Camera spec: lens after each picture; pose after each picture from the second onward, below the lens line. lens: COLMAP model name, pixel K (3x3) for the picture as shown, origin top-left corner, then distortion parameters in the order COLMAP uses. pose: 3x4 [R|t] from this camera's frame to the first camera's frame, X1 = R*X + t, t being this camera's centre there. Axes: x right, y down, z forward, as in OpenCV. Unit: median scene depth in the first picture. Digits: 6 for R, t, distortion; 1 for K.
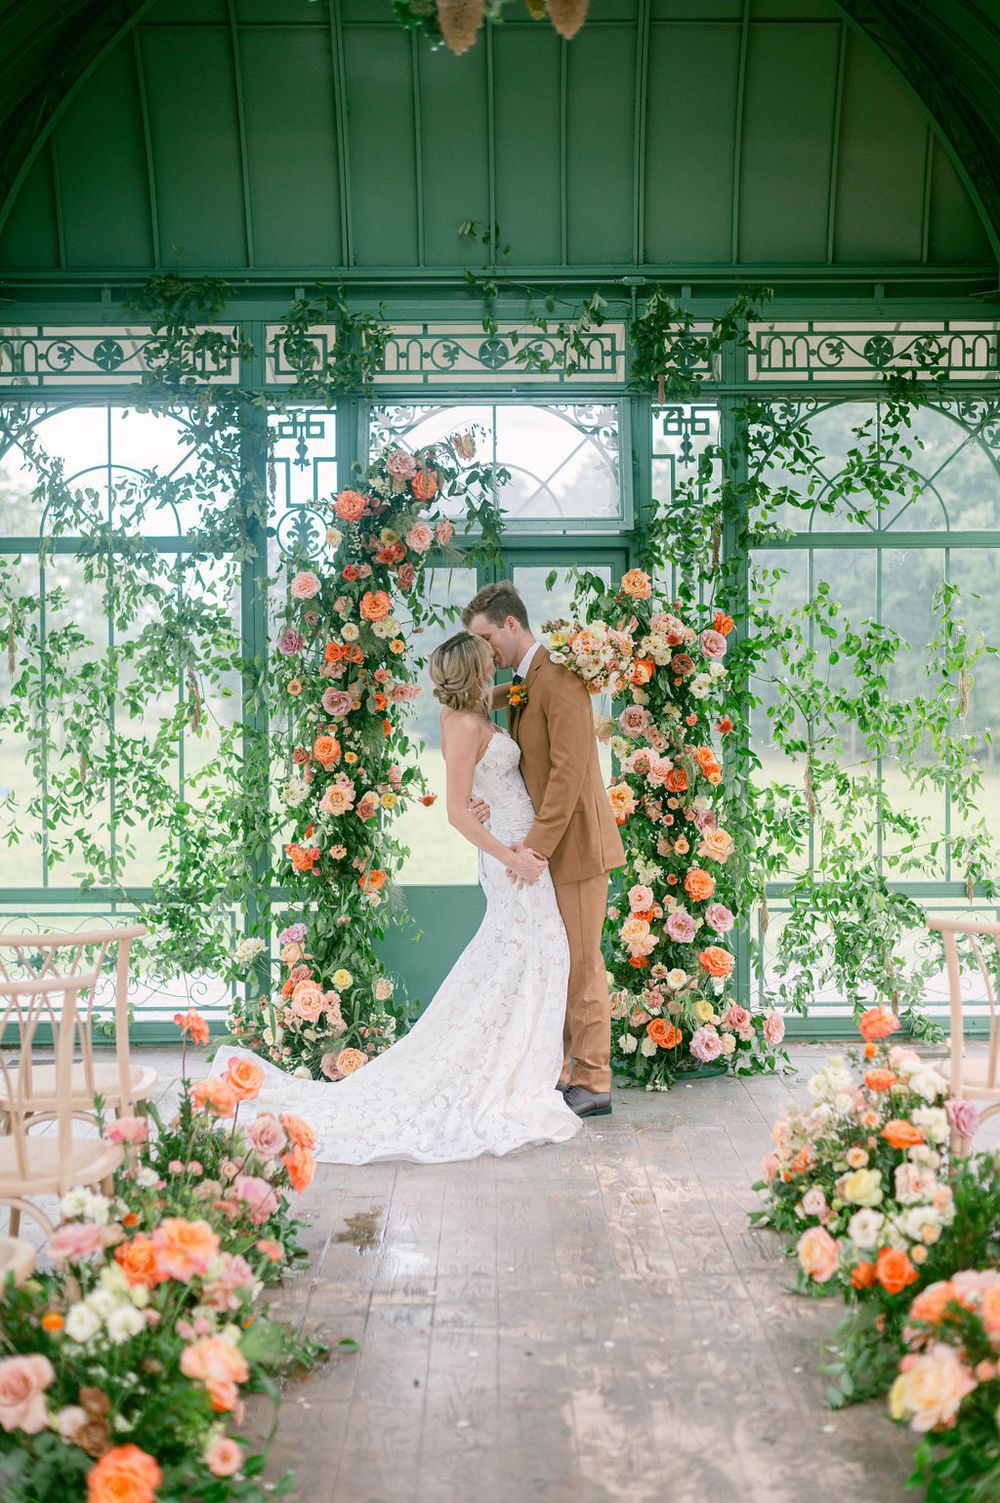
lens RADIAL K [[2123.5, 0, 500.0], [0, 2123.5, 751.5], [0, 0, 1]] dist [0.016606, 0.019747]
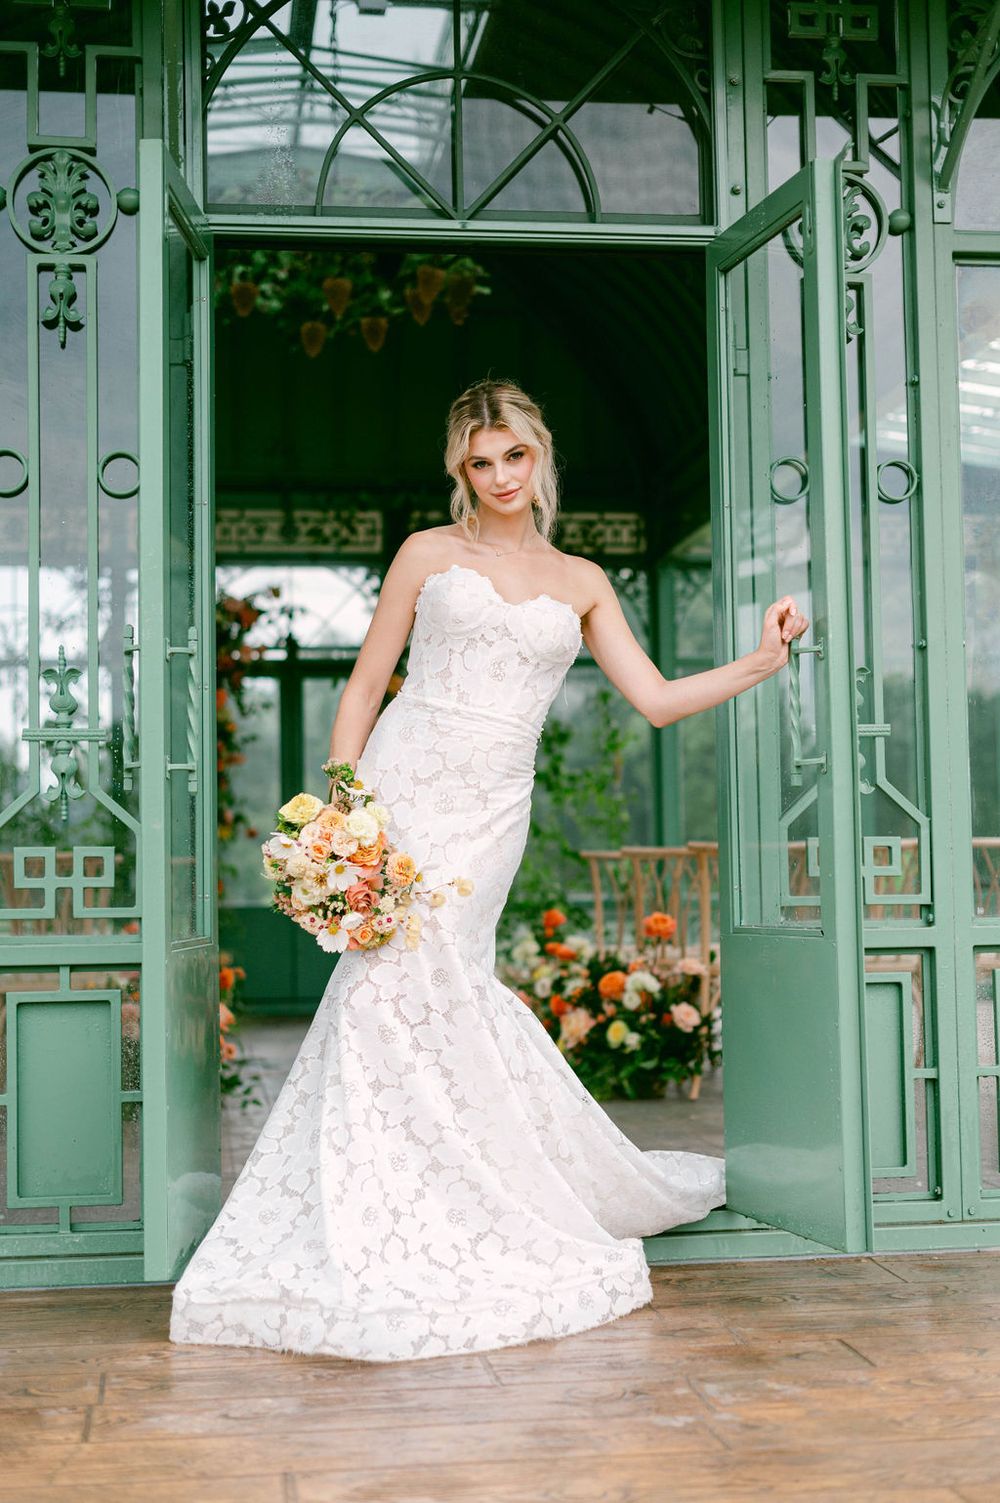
lens RADIAL K [[2411.2, 0, 500.0], [0, 2411.2, 751.5], [0, 0, 1]] dist [-0.002061, -0.013042]
pose [[0.990469, -0.002641, 0.137711, -0.087757], [0.016907, 0.994586, -0.102531, 0.131327], [-0.136694, 0.103883, 0.985151, -0.614811]]
